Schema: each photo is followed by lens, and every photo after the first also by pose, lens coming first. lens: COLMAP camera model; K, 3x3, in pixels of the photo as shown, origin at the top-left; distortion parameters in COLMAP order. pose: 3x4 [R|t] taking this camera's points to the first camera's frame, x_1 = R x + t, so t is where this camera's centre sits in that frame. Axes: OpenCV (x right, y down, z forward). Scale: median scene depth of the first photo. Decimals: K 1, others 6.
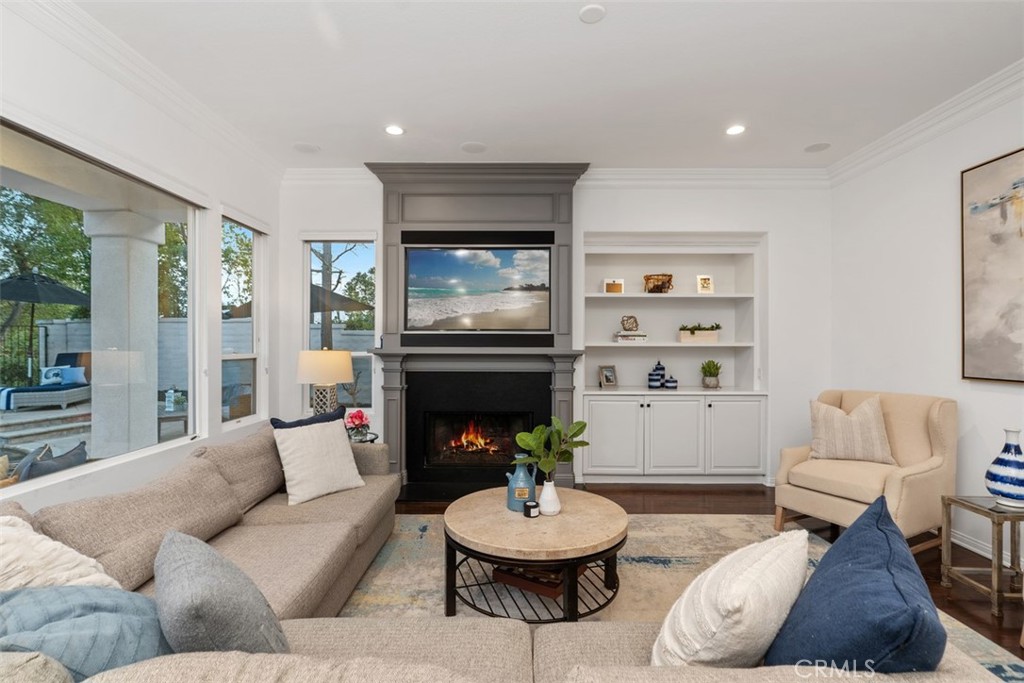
lens RADIAL K [[503.0, 0, 509.6], [0, 503.0, 341.9], [0, 0, 1]] dist [-0.000195, -0.000001]
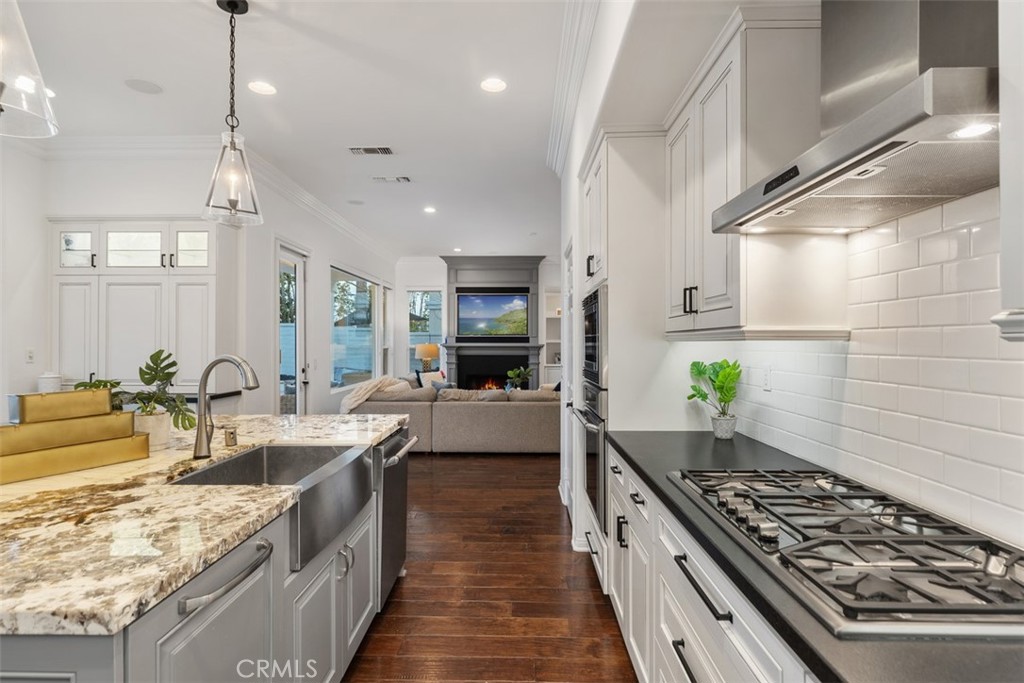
lens RADIAL K [[560.8, 0, 512.1], [0, 560.8, 341.5], [0, 0, 1]] dist [-0.000484, -0.000060]
pose [[0.999860, 0.000634, -0.016724, 0.055370], [-0.000614, 0.999999, 0.001234, 0.001348], [0.016724, -0.001223, 0.999859, -1.313930]]
